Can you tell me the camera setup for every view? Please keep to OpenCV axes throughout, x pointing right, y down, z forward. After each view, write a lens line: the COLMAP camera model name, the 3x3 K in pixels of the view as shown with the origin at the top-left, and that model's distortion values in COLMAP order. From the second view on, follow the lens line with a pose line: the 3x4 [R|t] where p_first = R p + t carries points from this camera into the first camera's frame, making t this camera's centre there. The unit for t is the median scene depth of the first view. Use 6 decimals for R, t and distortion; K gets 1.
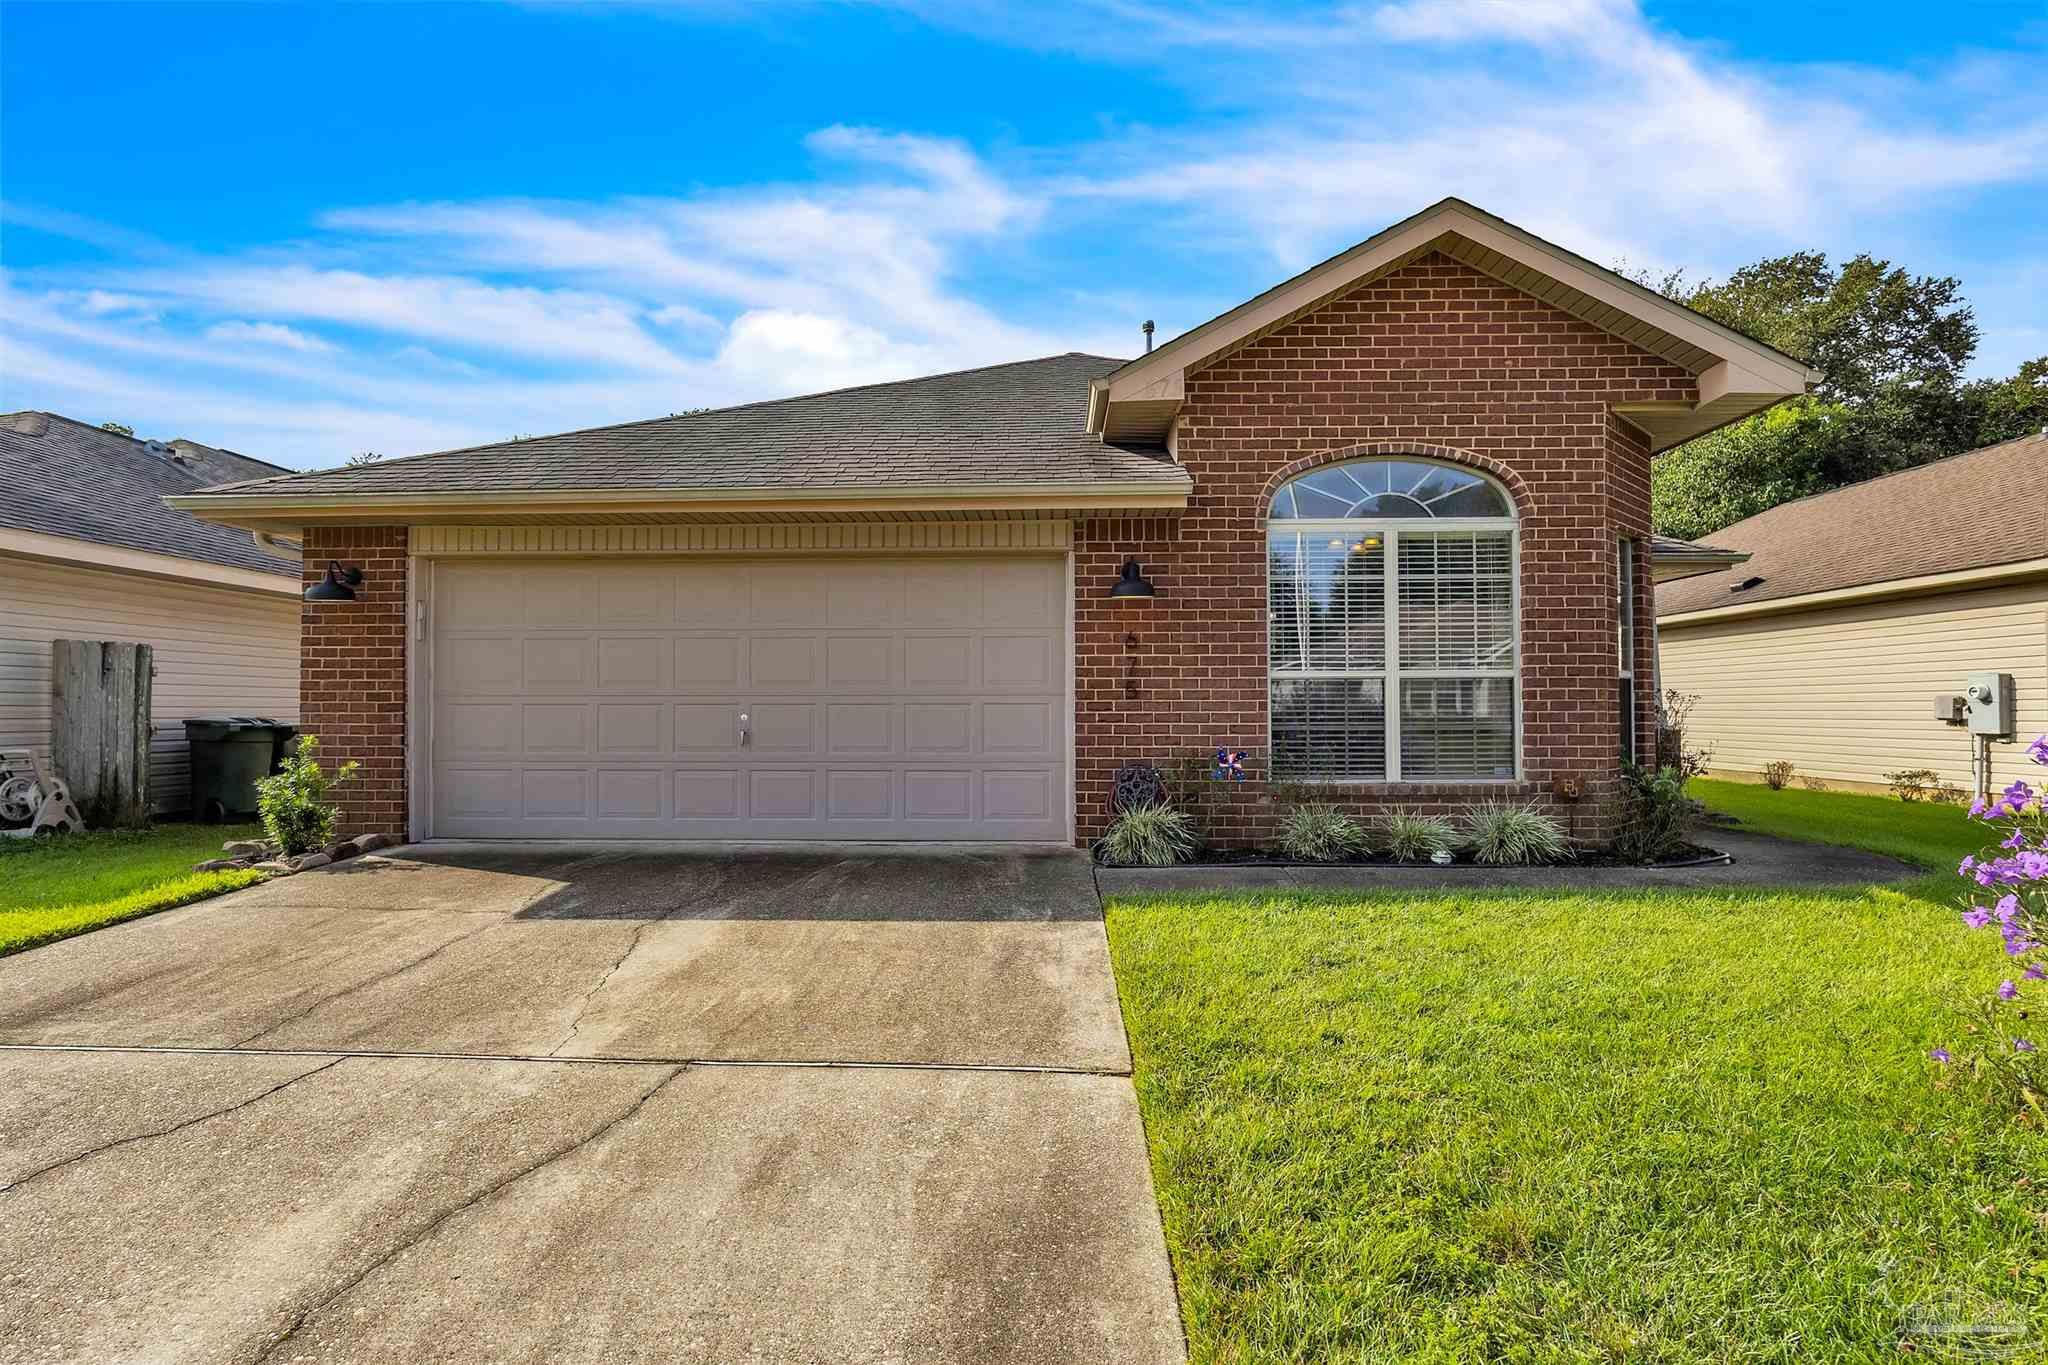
lens RADIAL K [[1001.1, 0, 1018.3], [0, 1001.1, 685.0], [0, 0, 1]] dist [-0.001559, 0.000217]
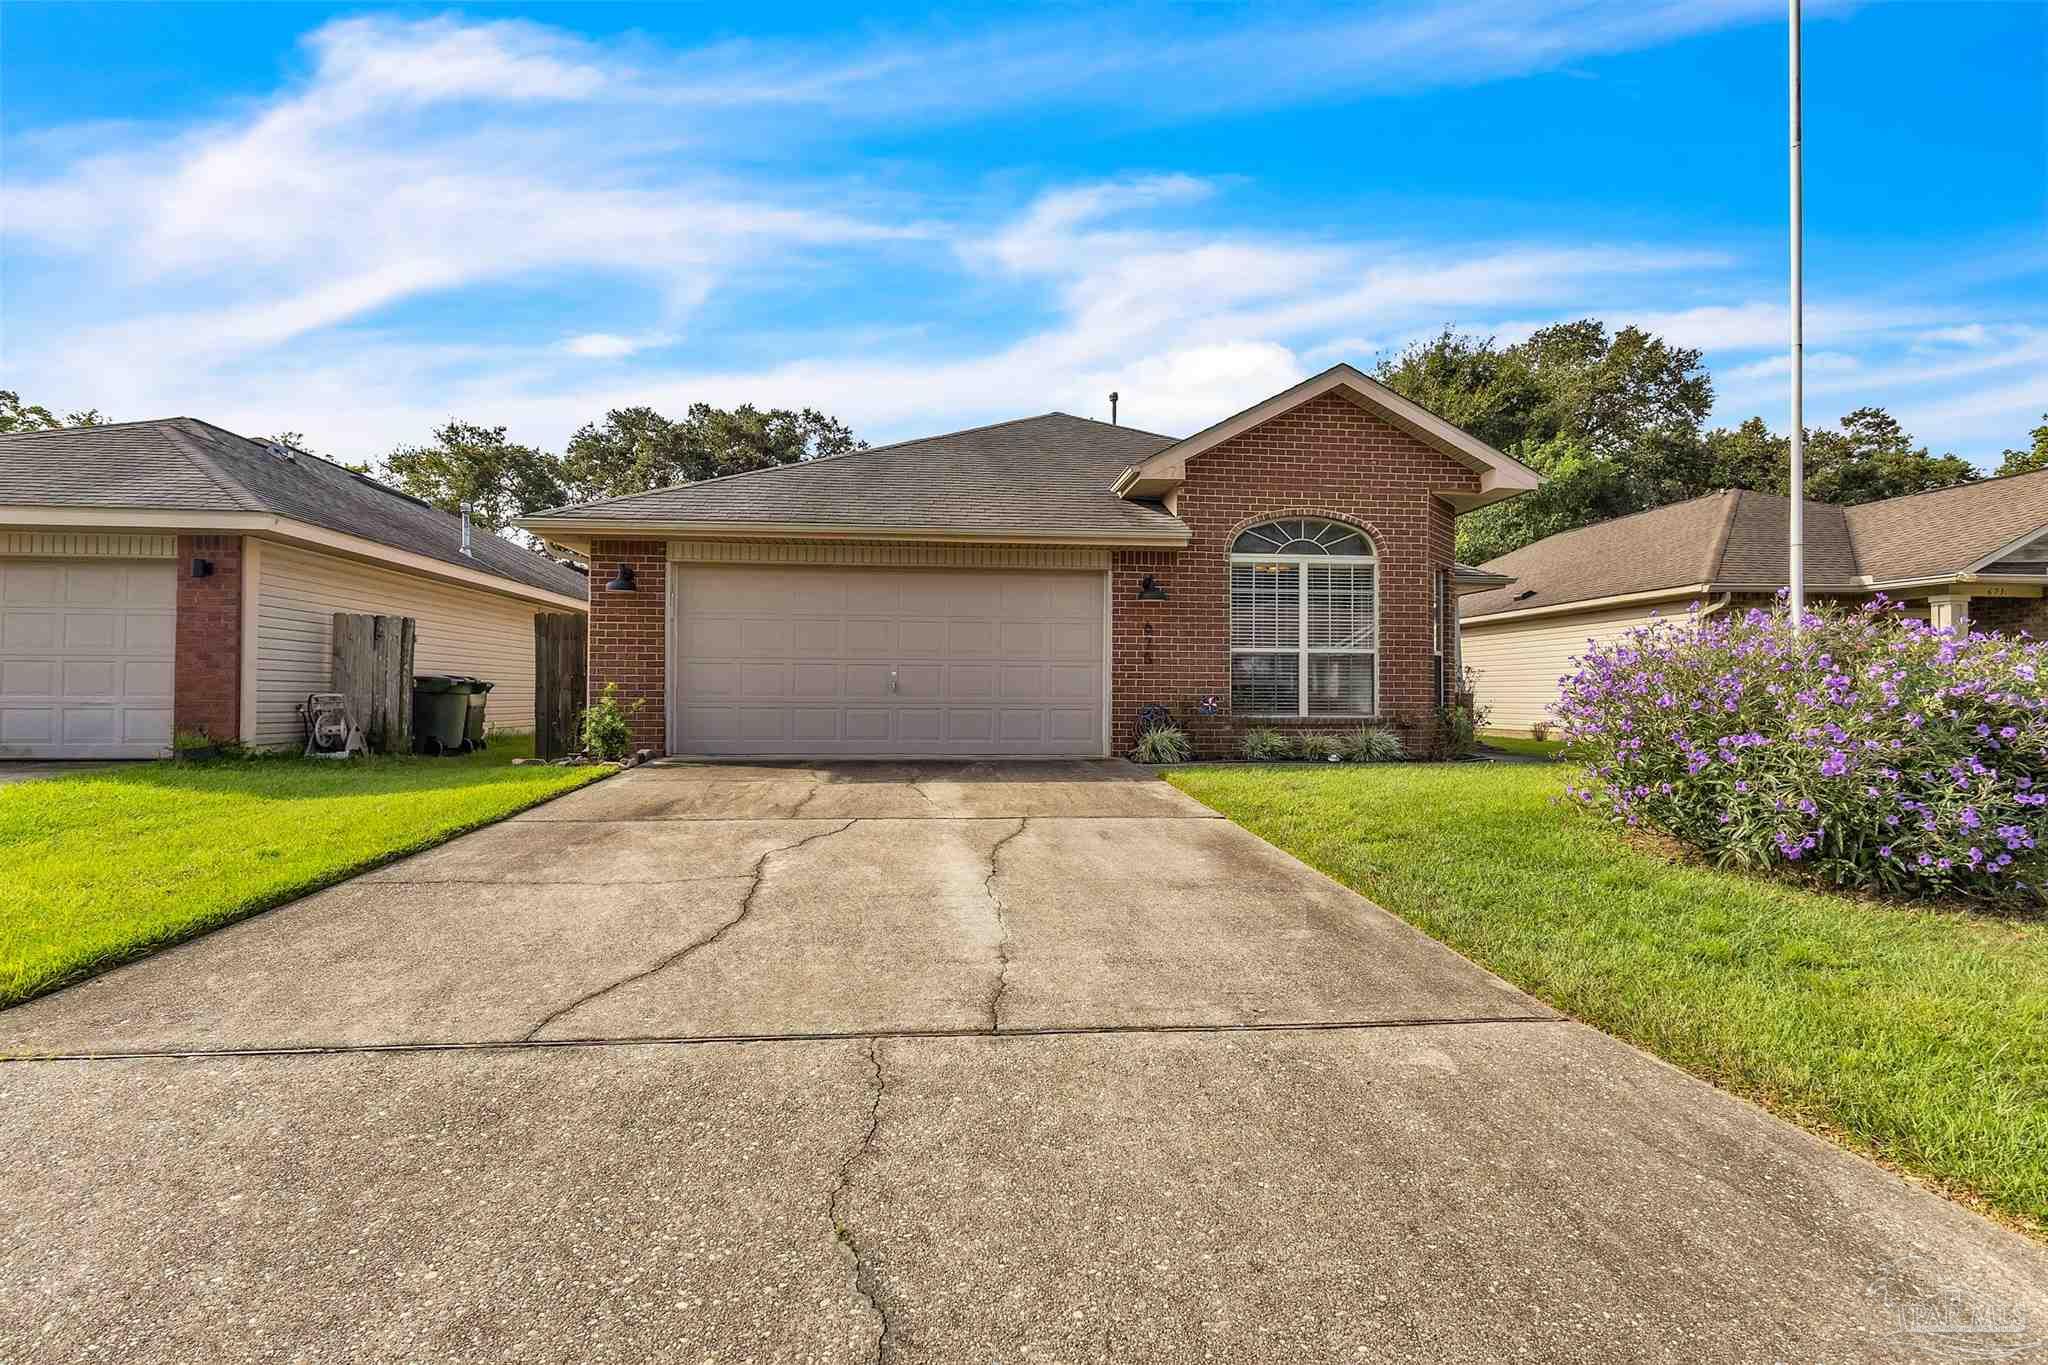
lens RADIAL K [[952.0, 0, 1026.3], [0, 952.0, 677.2], [0, 0, 1]] dist [-0.001348, 0.017355]
pose [[0.991631, 0.010339, 0.128687, -0.263934], [-0.010860, 0.999935, 0.003348, 0.031014], [-0.128644, -0.004717, 0.991680, -0.462907]]
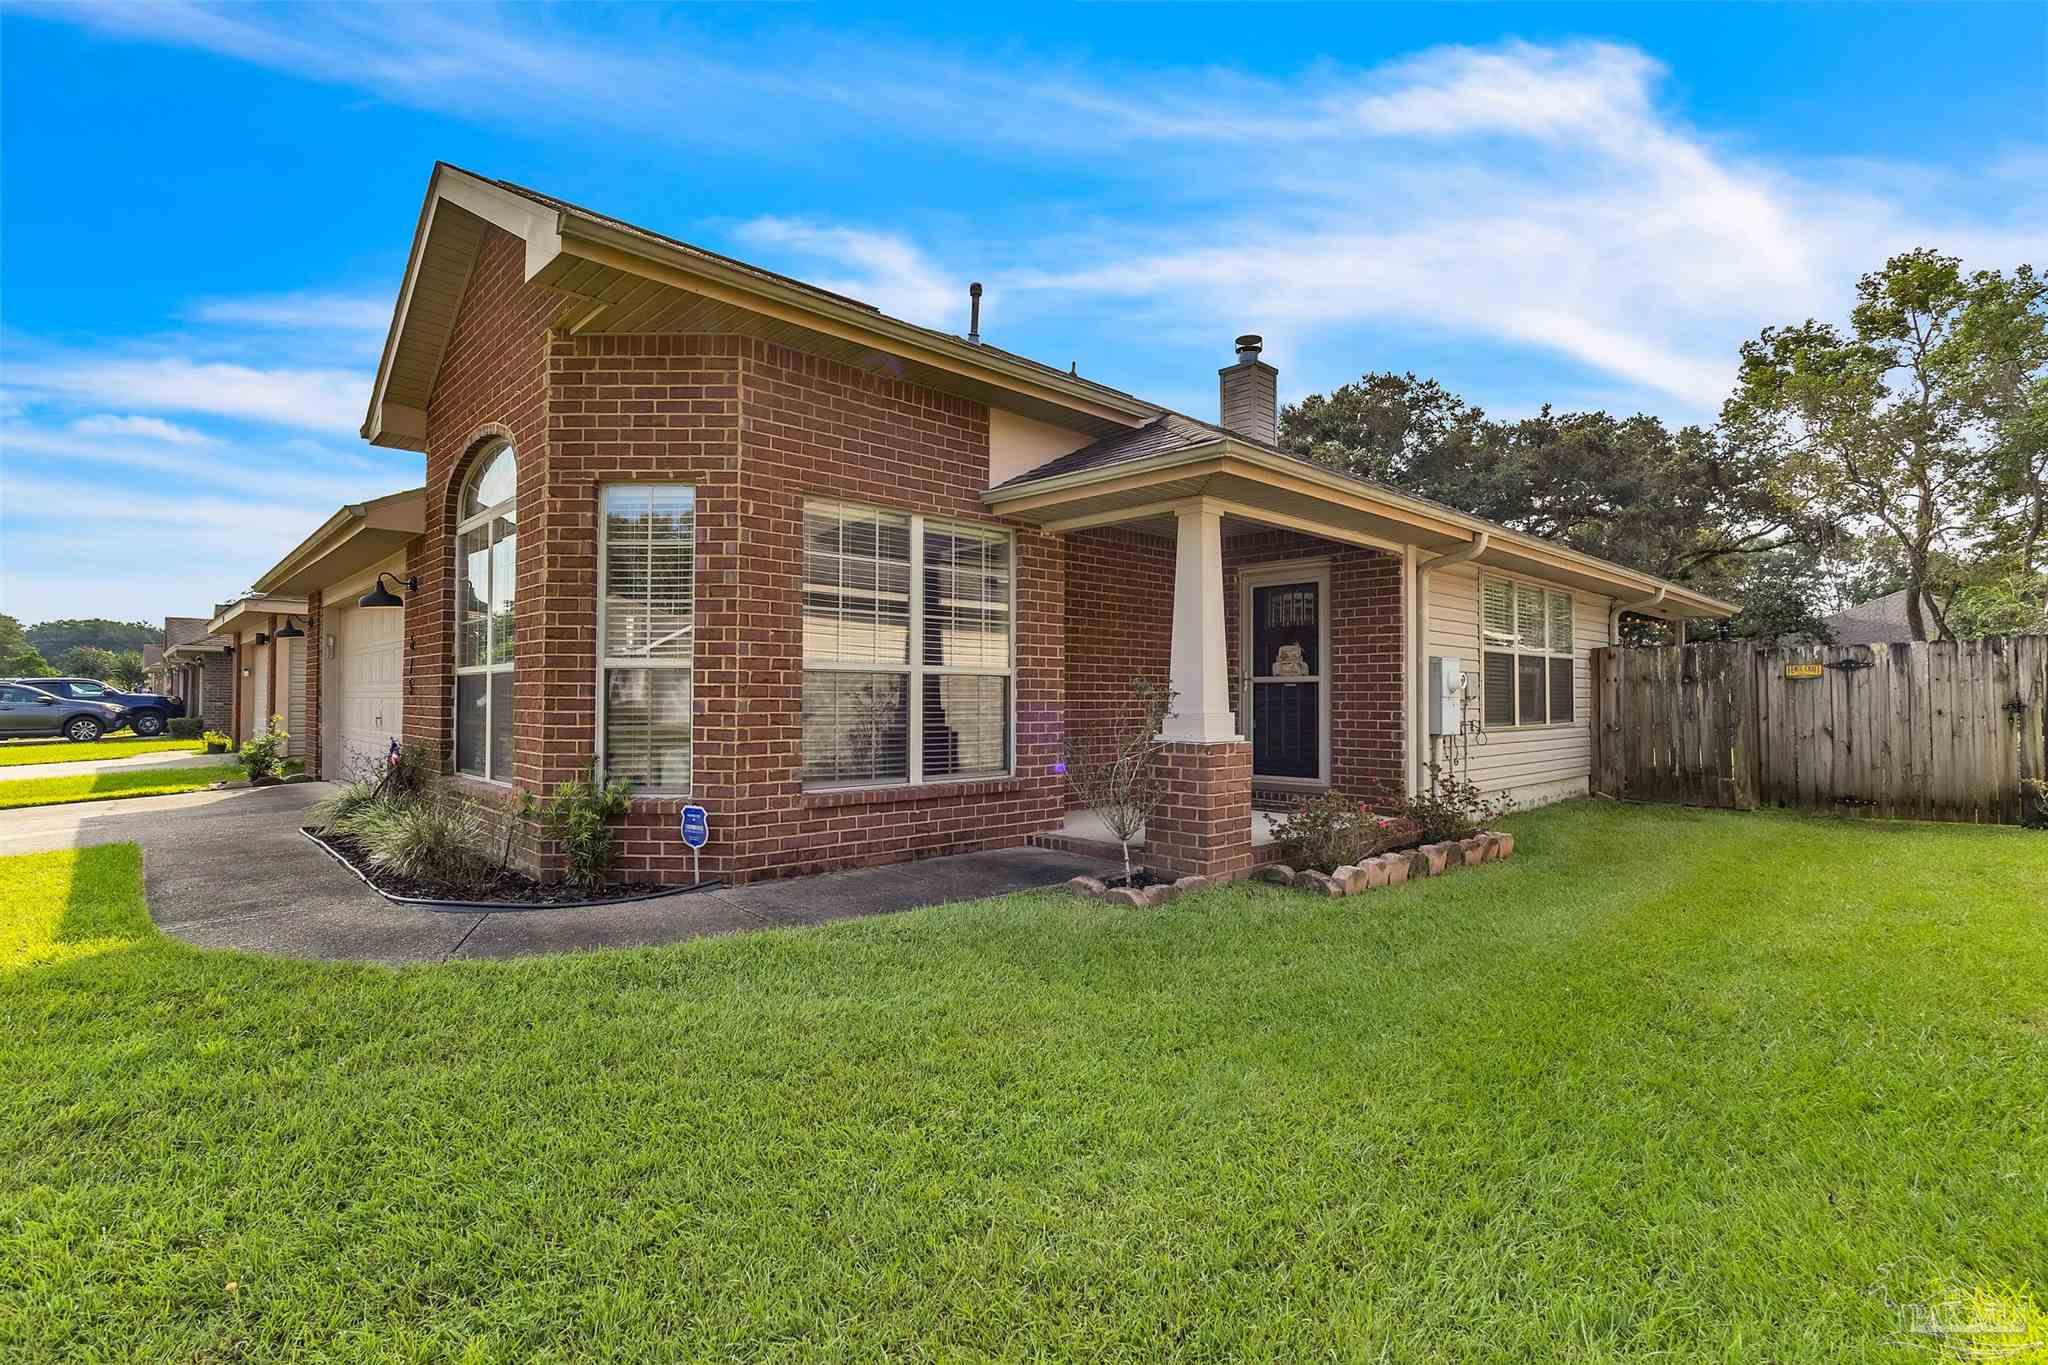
lens RADIAL K [[955.0, 0, 1026.1], [0, 955.0, 679.4], [0, 0, 1]] dist [0.003153, 0.000274]
pose [[0.711339, -0.009571, -0.702784, 1.344056], [0.010763, 0.999938, -0.002724, 0.006618], [0.702767, -0.005627, 0.711398, 0.691272]]
